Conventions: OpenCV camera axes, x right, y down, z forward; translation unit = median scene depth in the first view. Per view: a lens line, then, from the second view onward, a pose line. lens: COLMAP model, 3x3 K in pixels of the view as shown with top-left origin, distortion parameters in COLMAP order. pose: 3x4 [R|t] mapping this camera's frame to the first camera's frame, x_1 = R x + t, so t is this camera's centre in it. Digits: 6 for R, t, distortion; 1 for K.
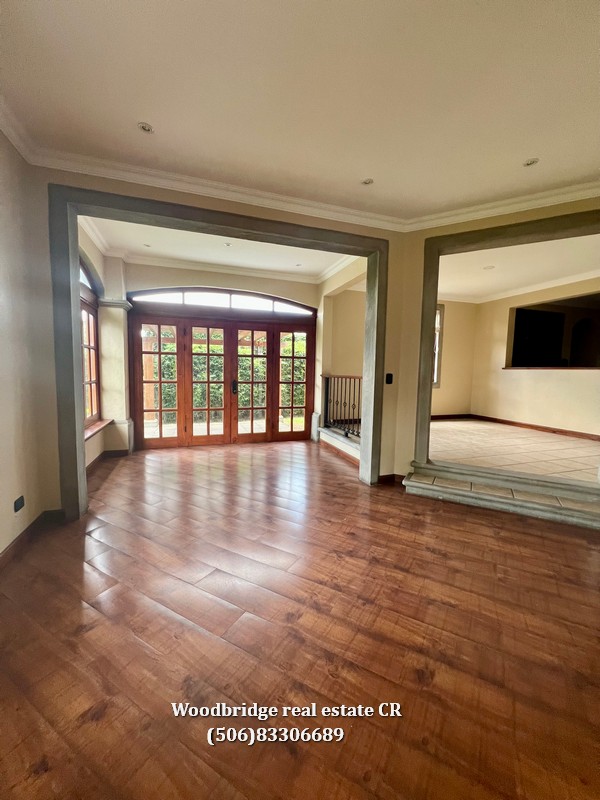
lens RADIAL K [[322.9, 0, 302.7], [0, 322.9, 399.1], [0, 0, 1]] dist [-0.000160, 0.000151]
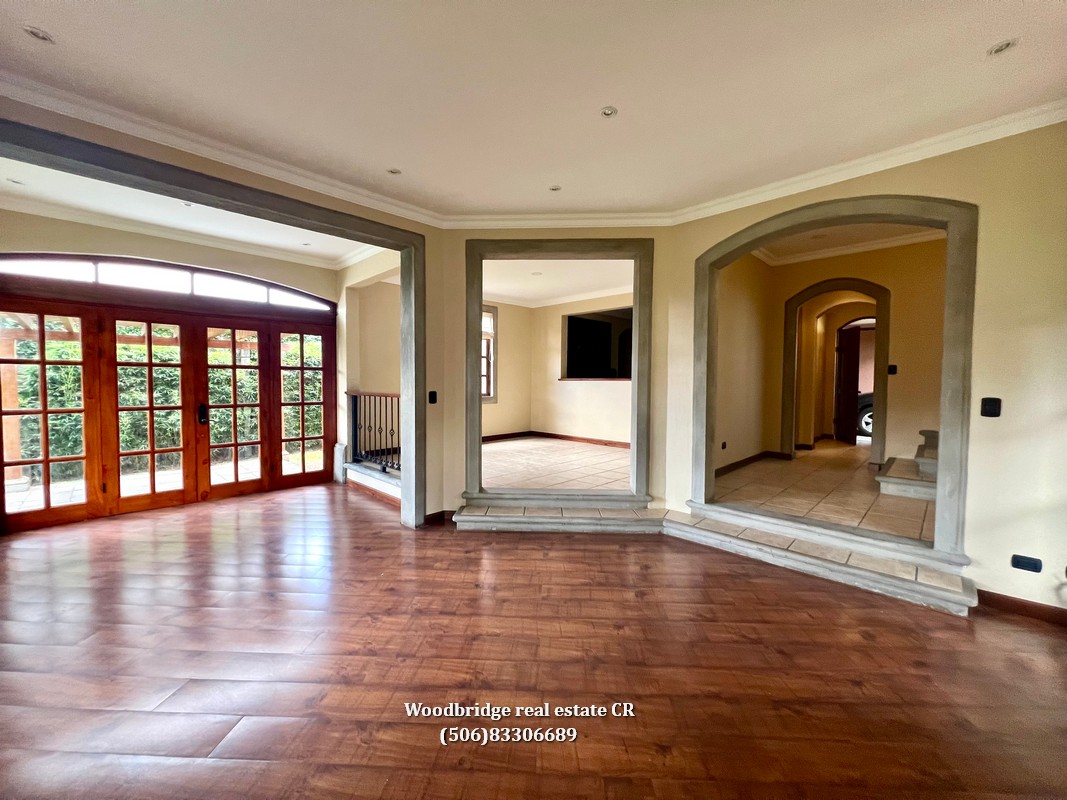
lens RADIAL K [[430.7, 0, 531.8], [0, 430.7, 397.3], [0, 0, 1]] dist [-0.000160, 0.000151]
pose [[0.895900, -0.029699, 0.443262, 0.001598], [0.049362, 0.998239, -0.032887, -0.012382], [-0.441505, 0.051344, 0.895788, -0.116641]]
